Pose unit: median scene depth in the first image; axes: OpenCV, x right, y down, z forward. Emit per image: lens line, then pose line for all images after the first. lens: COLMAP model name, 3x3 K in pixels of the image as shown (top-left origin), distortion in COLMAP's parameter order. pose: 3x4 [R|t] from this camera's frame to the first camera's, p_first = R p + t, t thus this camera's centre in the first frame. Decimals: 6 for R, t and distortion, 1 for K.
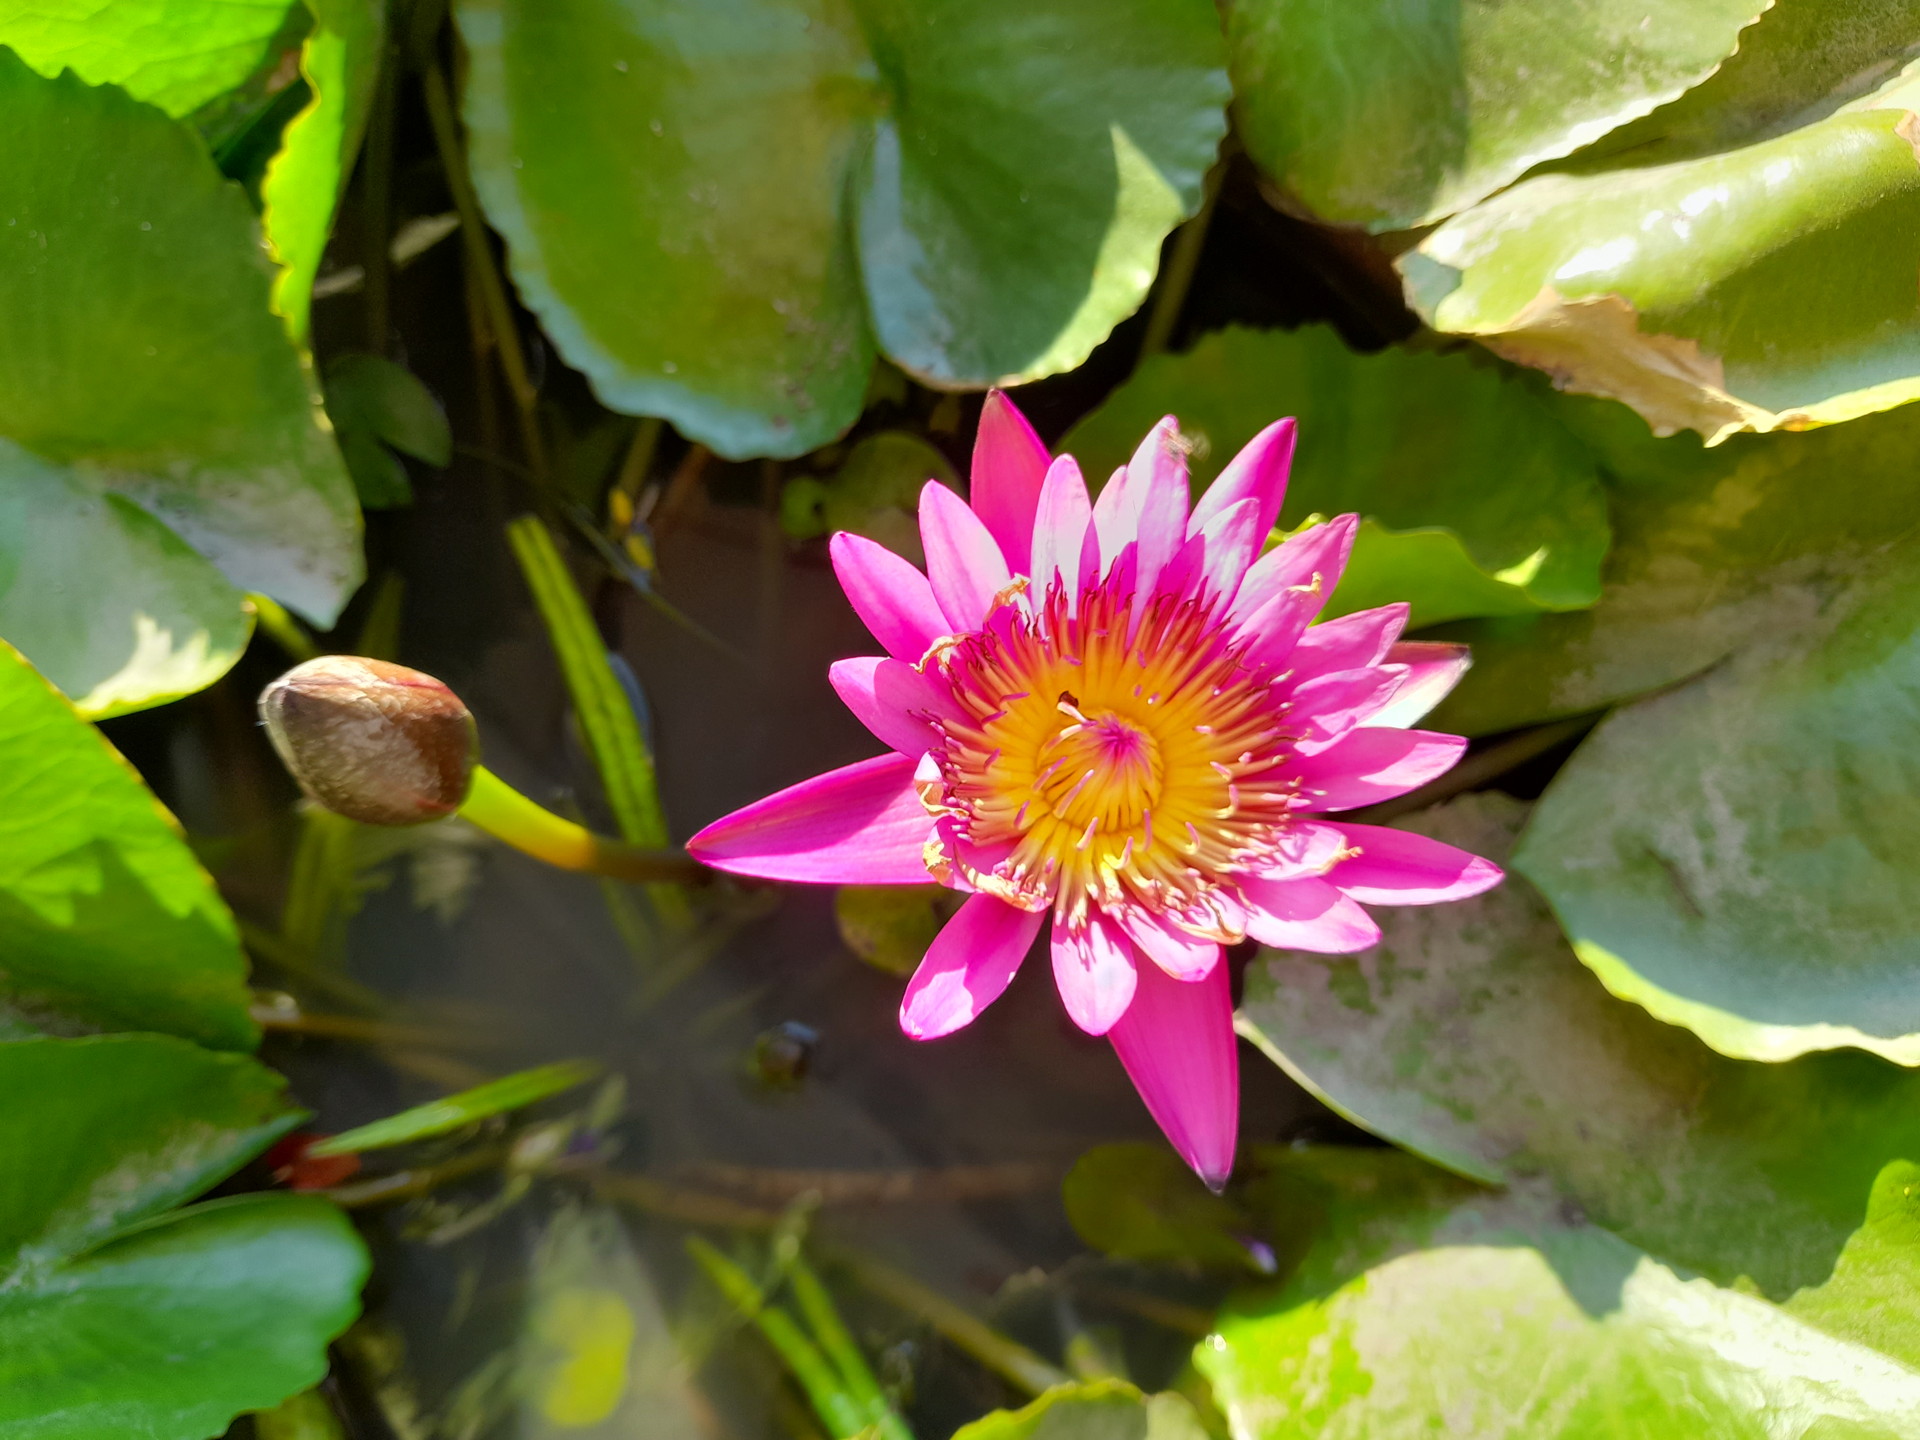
lens RADIAL K [[1389.8, 0, 960.0], [0, 1389.8, 720.0], [0, 0, 1]] dist [0.077049, -0.000297]
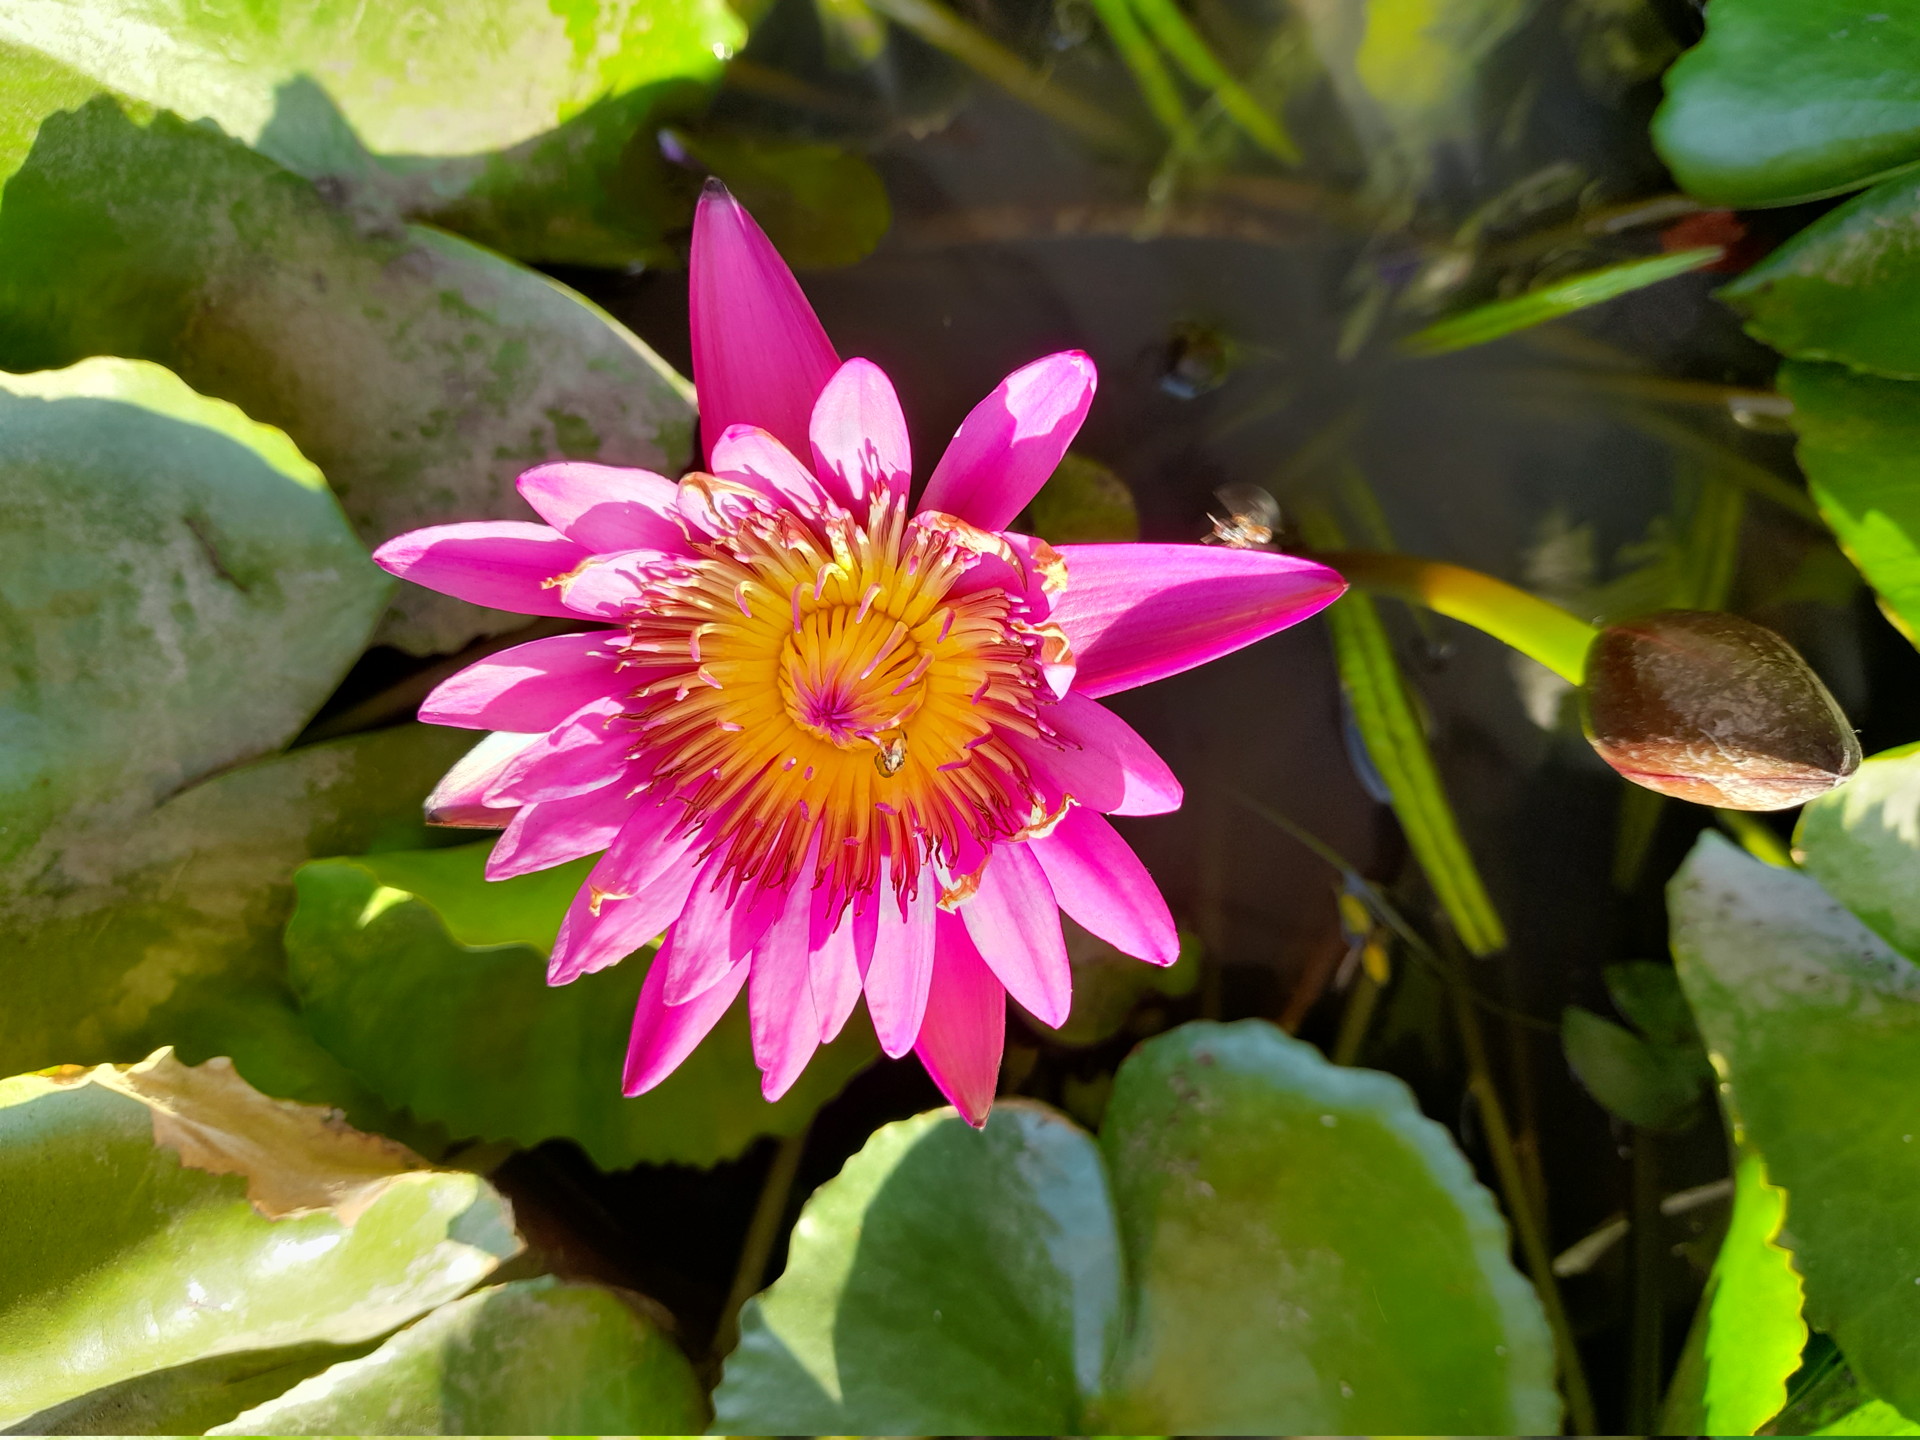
lens RADIAL K [[1389.8, 0, 960.0], [0, 1389.8, 720.0], [0, 0, 1]] dist [0.077049, -0.000297]
pose [[-0.999779, 0.003161, 0.020802, 0.014064], [-0.003095, -0.999990, 0.003181, 0.006333], [0.020811, 0.003116, 0.999779, 0.121762]]
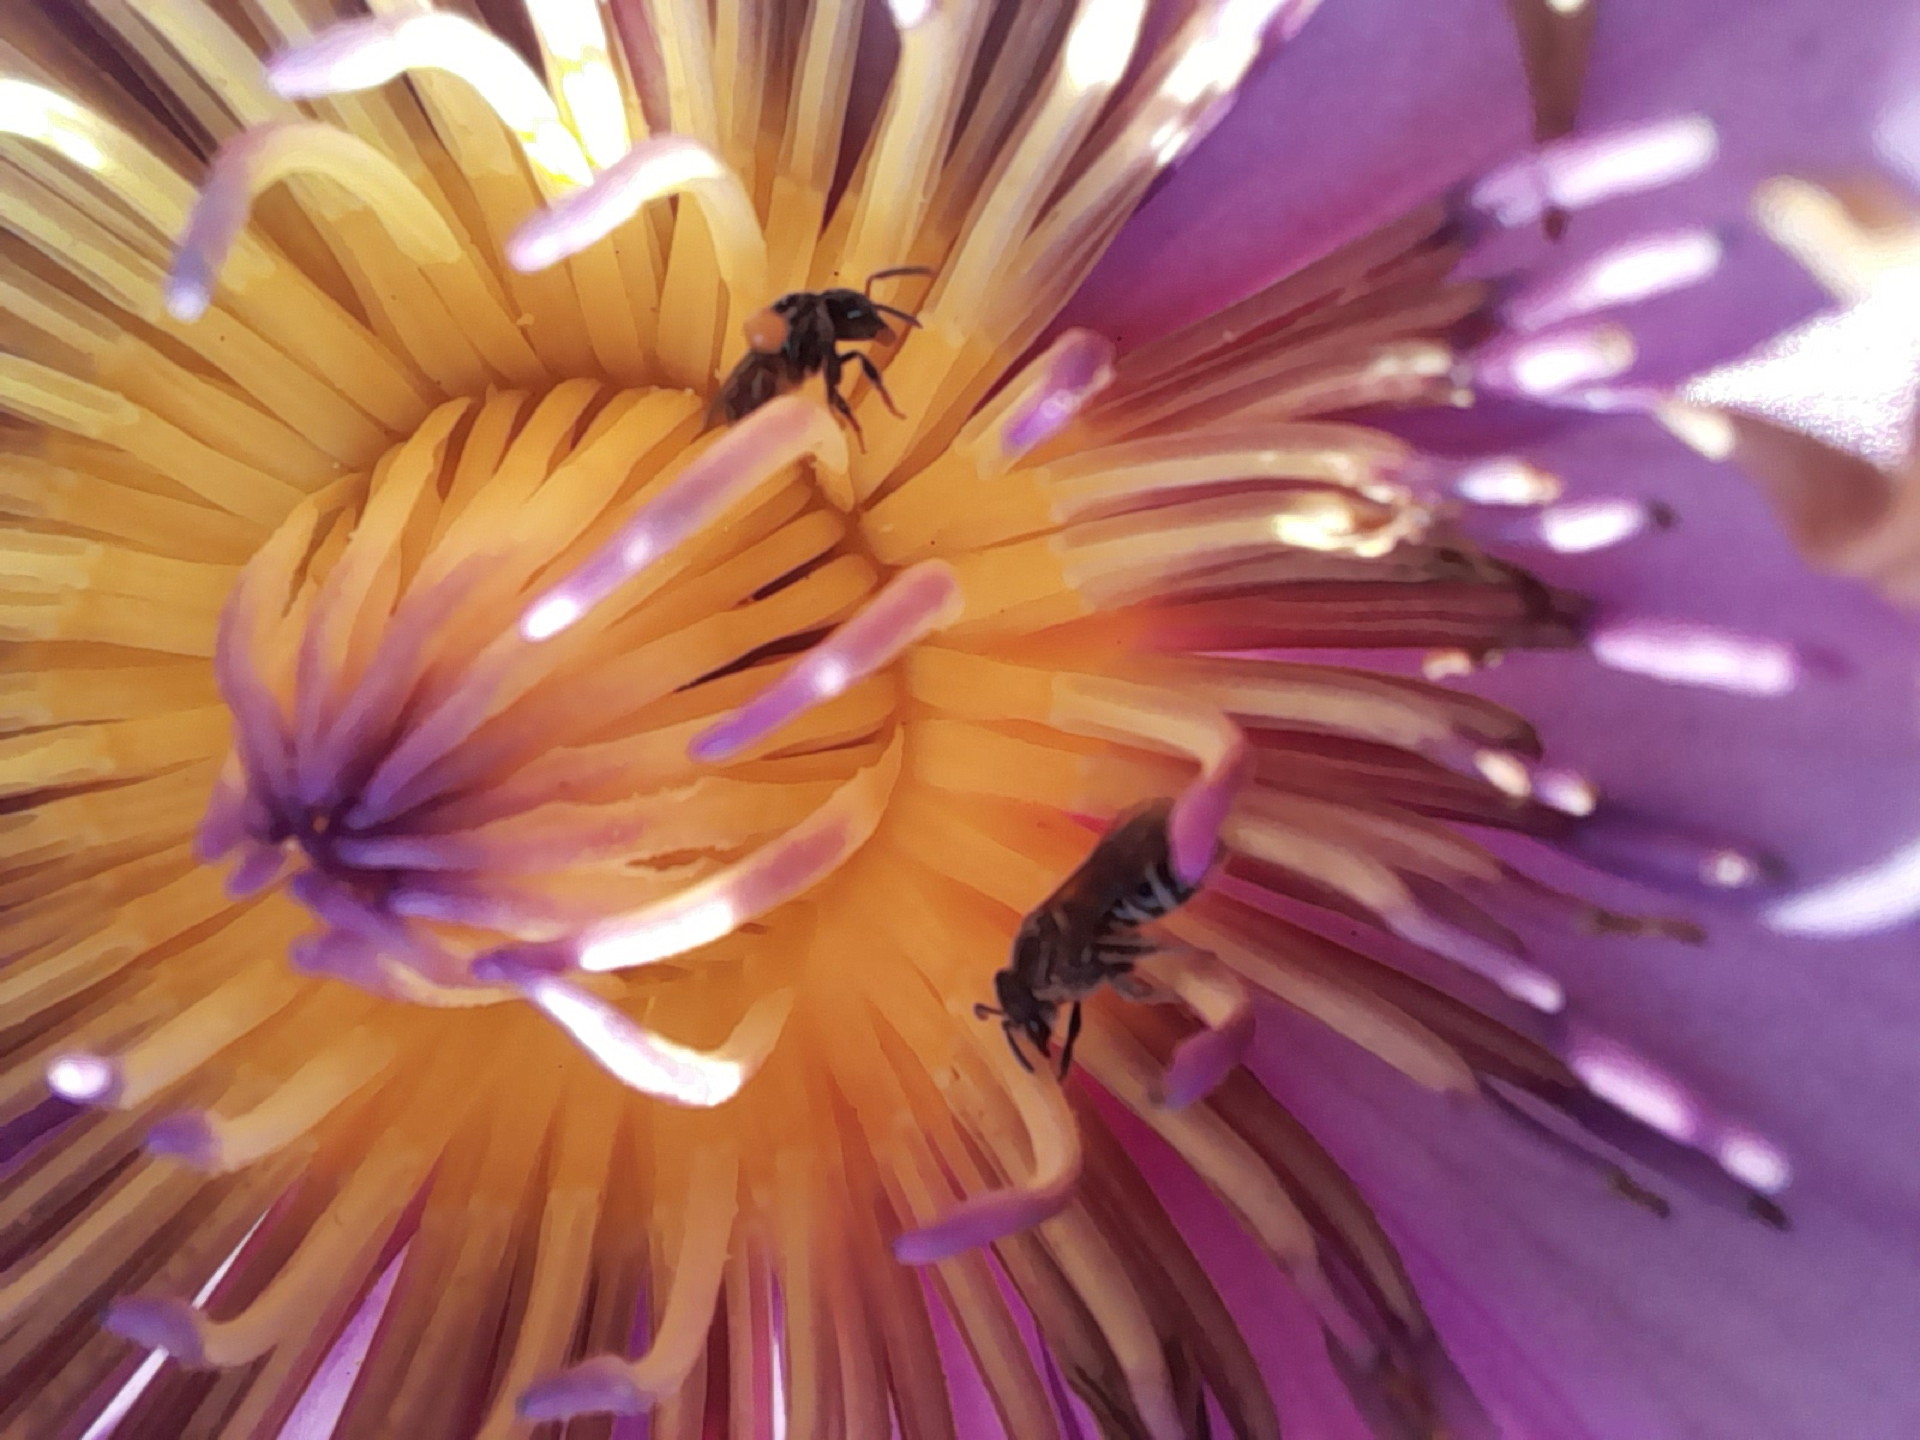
lens RADIAL K [[768.4, 0, 936.1], [0, 768.4, 728.5], [0, 0, 1]] dist [0.000207, 0.000526]
pose [[-0.993673, -0.110898, -0.017789, 0.042280], [0.106975, -0.982733, 0.150968, 0.015279], [-0.034224, 0.148110, 0.988379, 0.714517]]
